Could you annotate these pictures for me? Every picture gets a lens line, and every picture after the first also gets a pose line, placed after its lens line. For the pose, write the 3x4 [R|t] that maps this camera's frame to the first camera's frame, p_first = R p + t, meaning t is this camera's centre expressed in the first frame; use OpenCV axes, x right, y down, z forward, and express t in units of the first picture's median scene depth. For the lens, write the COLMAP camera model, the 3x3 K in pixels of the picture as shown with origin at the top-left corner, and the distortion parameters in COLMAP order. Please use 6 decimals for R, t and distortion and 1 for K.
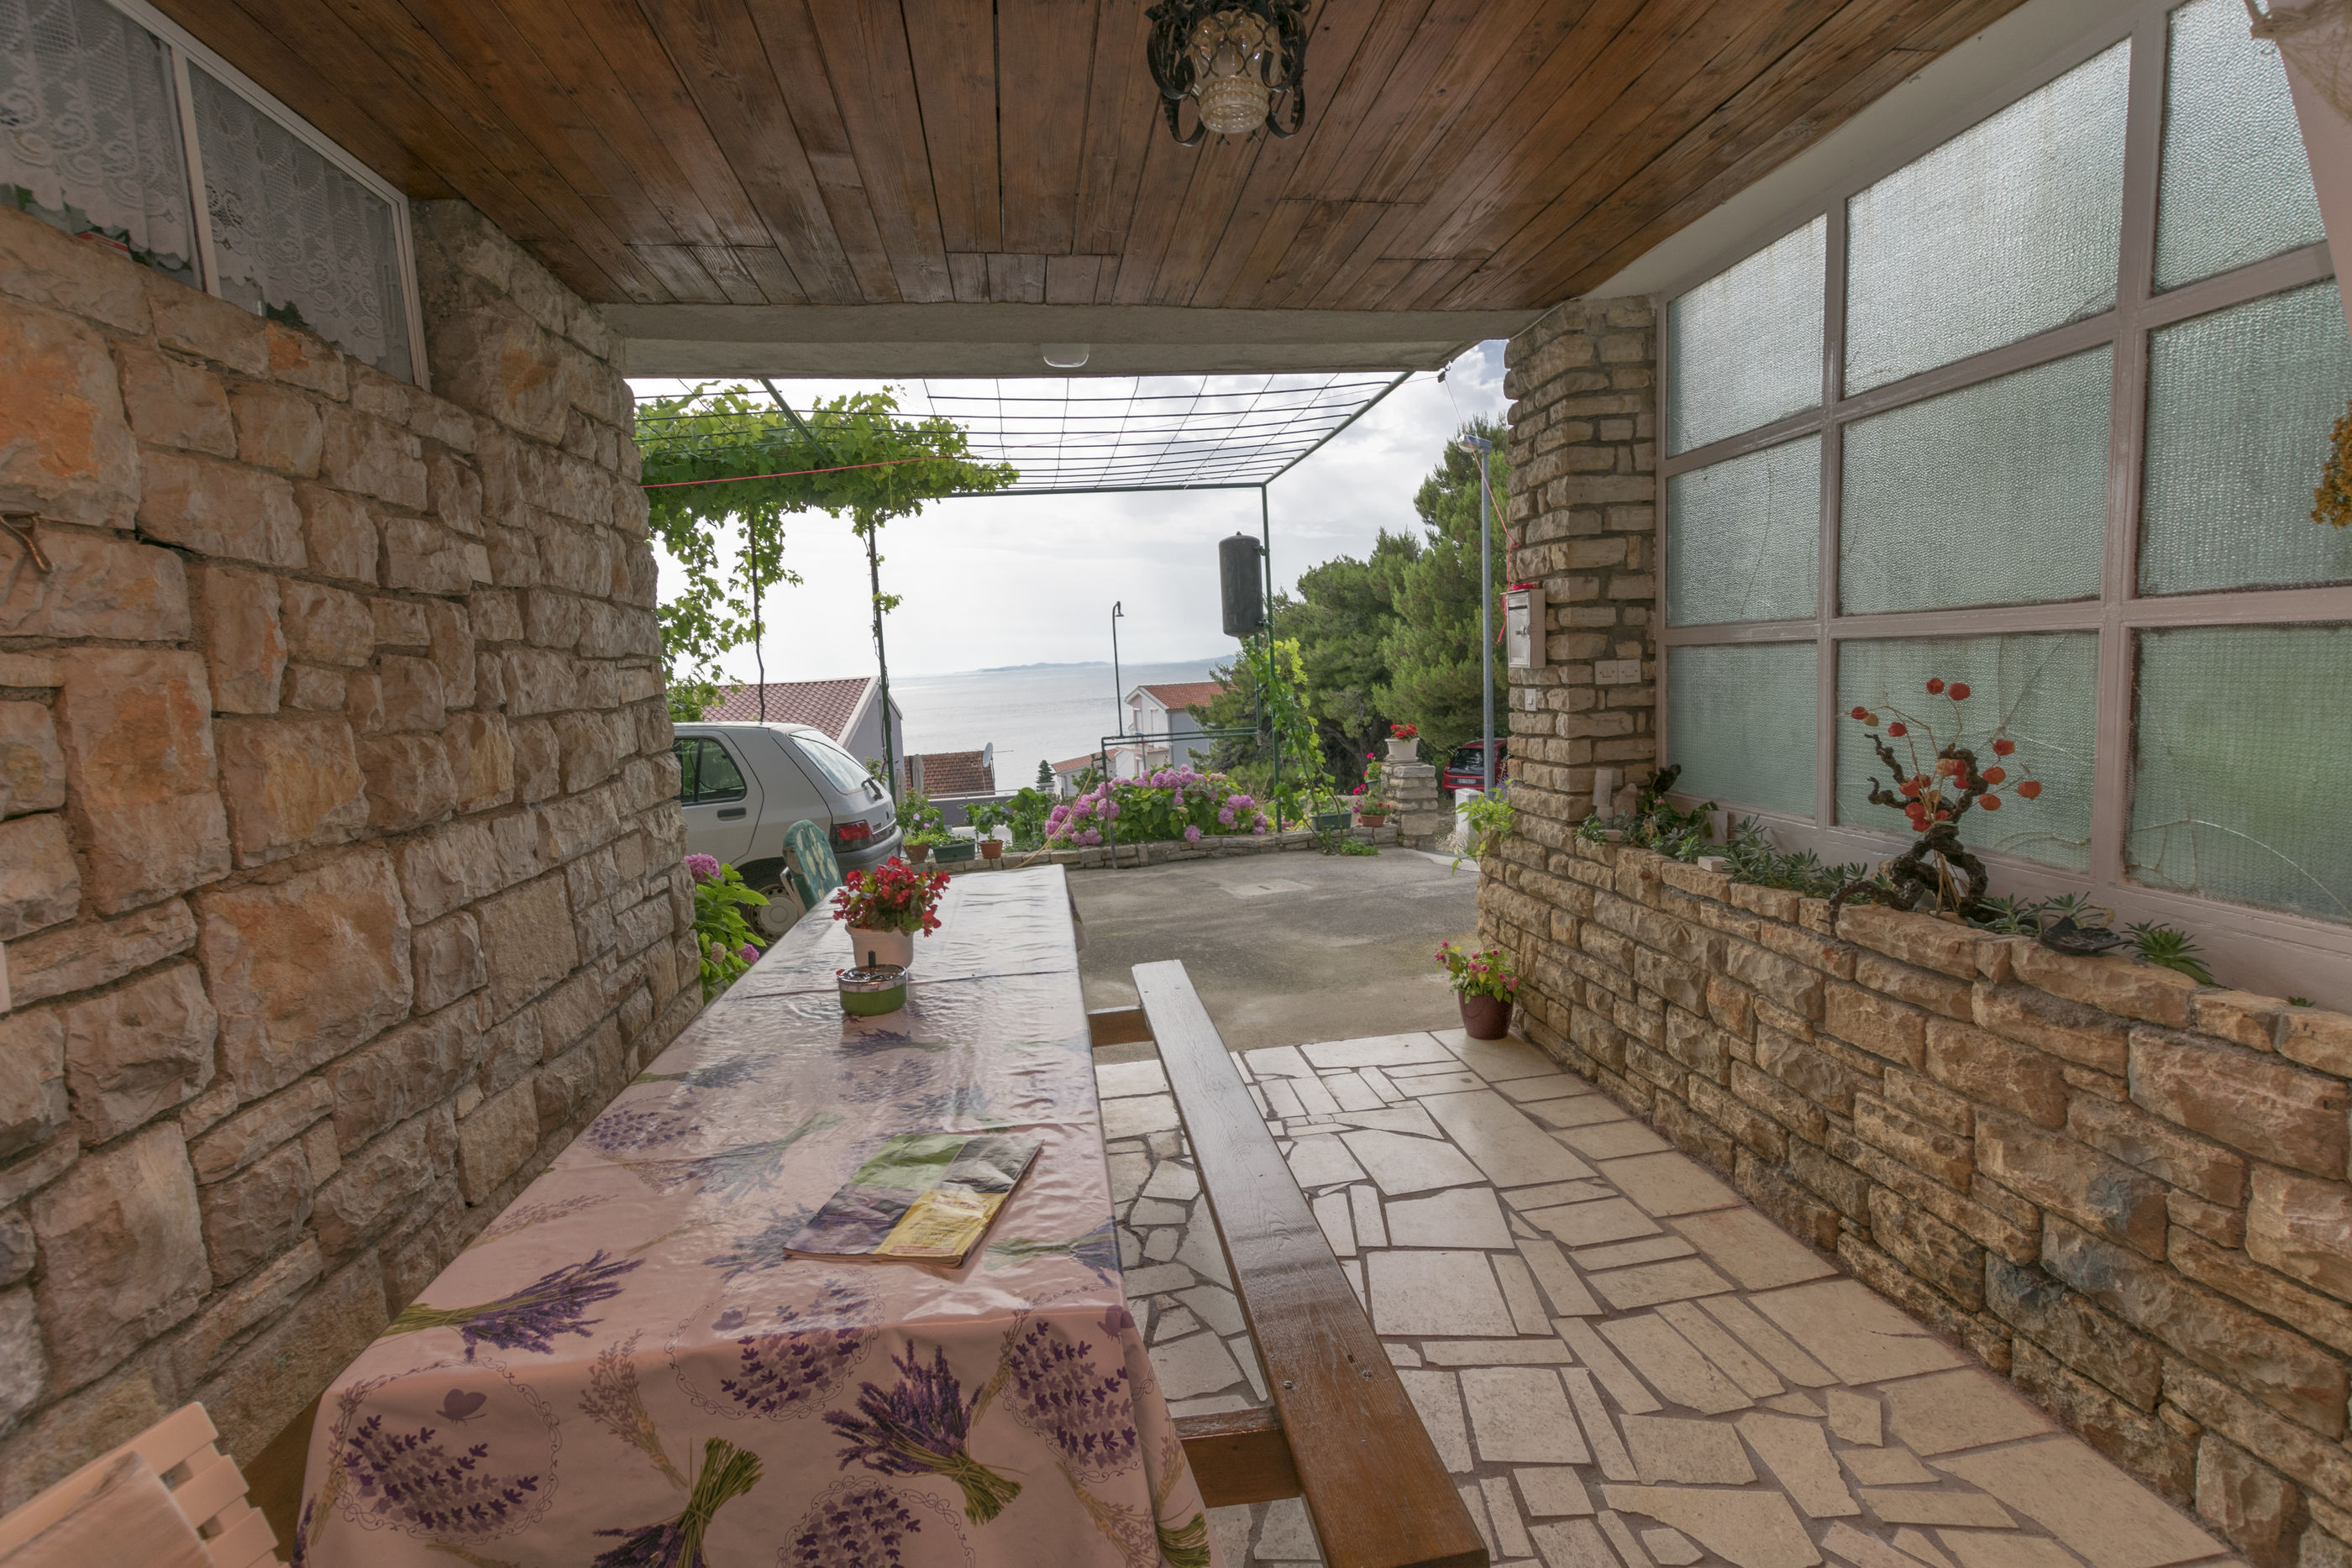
lens RADIAL K [[1011.4, 0, 1180.1], [0, 1011.4, 776.2], [0, 0, 1]] dist [0.010576, -0.005237]
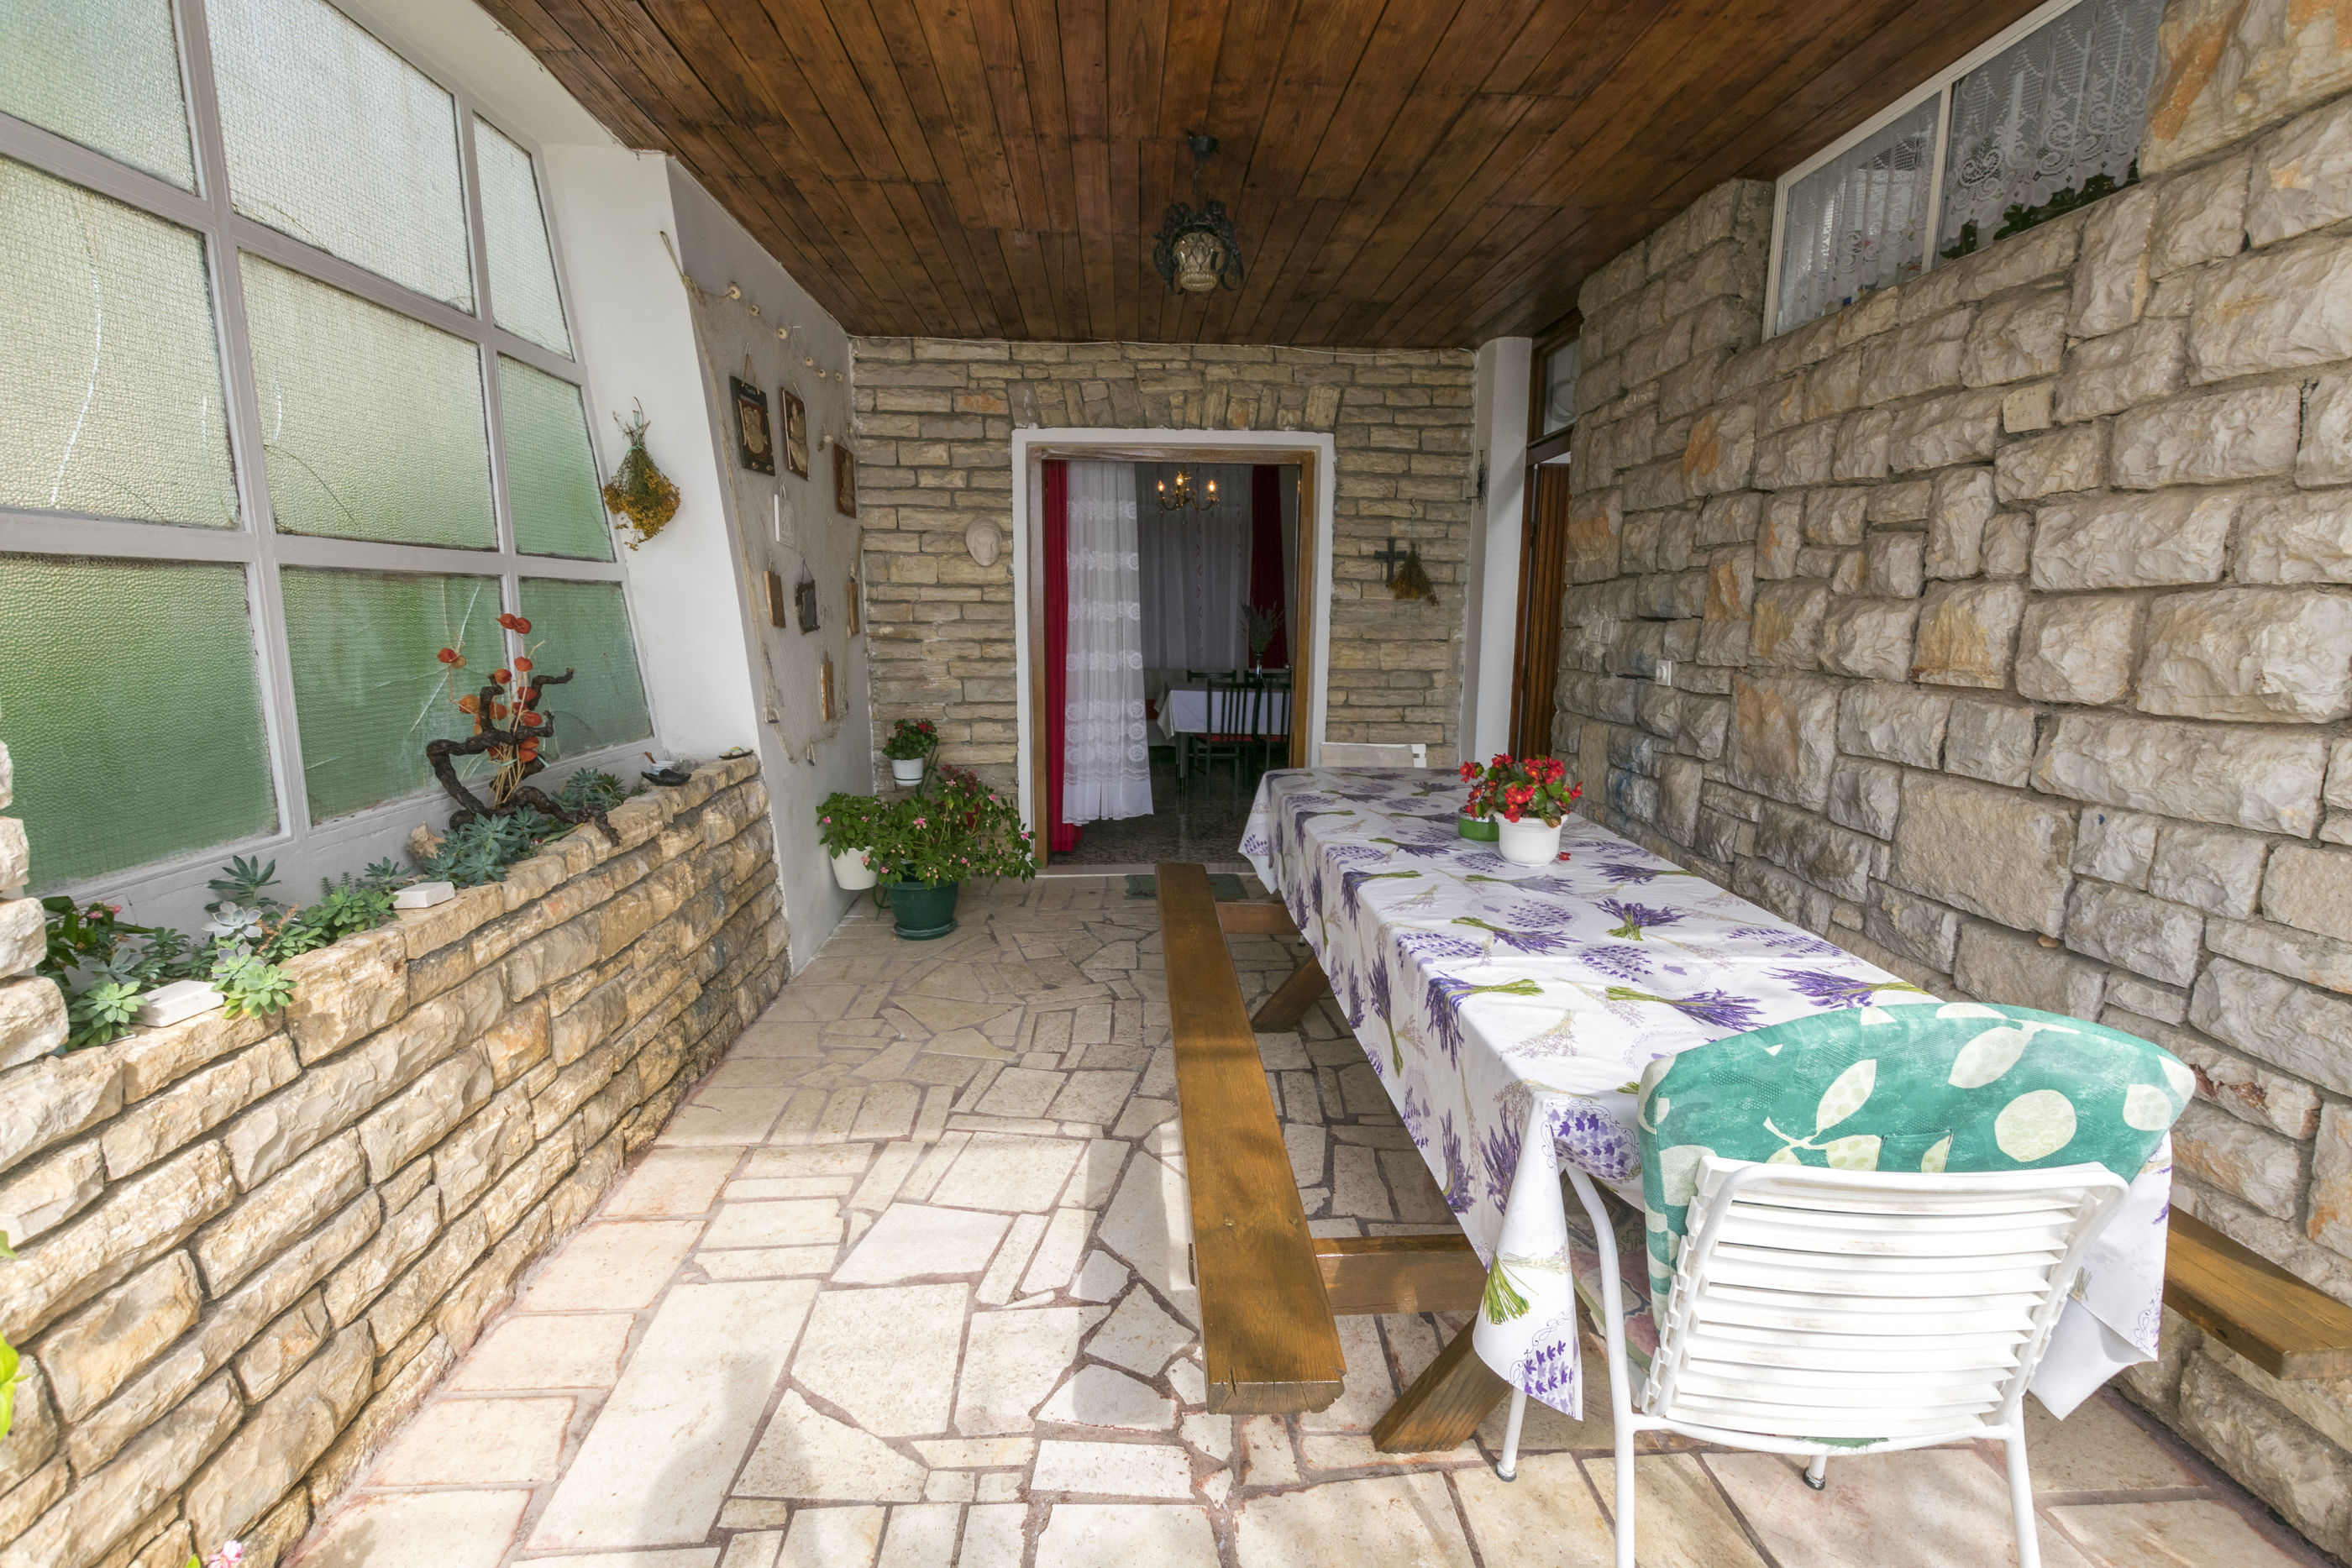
lens RADIAL K [[1011.4, 0, 1180.1], [0, 1011.4, 776.2], [0, 0, 1]] dist [0.010576, -0.005237]
pose [[-0.995046, 0.026730, 0.095756, -0.040106], [0.052019, 0.960791, 0.272351, -0.162064], [-0.084722, 0.275983, -0.957421, 1.743717]]
